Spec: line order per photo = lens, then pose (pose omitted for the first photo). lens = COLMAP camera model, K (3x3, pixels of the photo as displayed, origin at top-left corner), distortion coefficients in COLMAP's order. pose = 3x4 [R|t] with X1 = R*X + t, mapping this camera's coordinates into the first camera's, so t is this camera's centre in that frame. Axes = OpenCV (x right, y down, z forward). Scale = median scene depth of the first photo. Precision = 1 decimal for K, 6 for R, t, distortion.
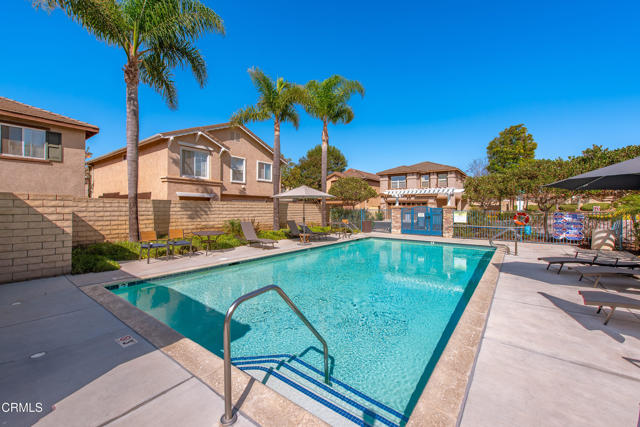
lens RADIAL K [[262.7, 0, 321.8], [0, 262.7, 201.0], [0, 0, 1]] dist [-0.010558, -0.000050]
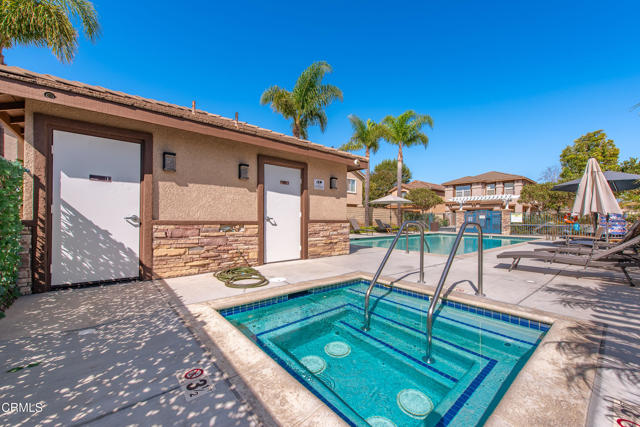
lens RADIAL K [[250.8, 0, 321.6], [0, 250.8, 212.1], [0, 0, 1]] dist [0.002244, -0.000173]
pose [[0.972740, -0.002008, -0.231892, -0.069221], [0.002055, 0.999998, -0.000039, 0.022123], [0.231891, -0.000439, 0.972742, -0.266987]]
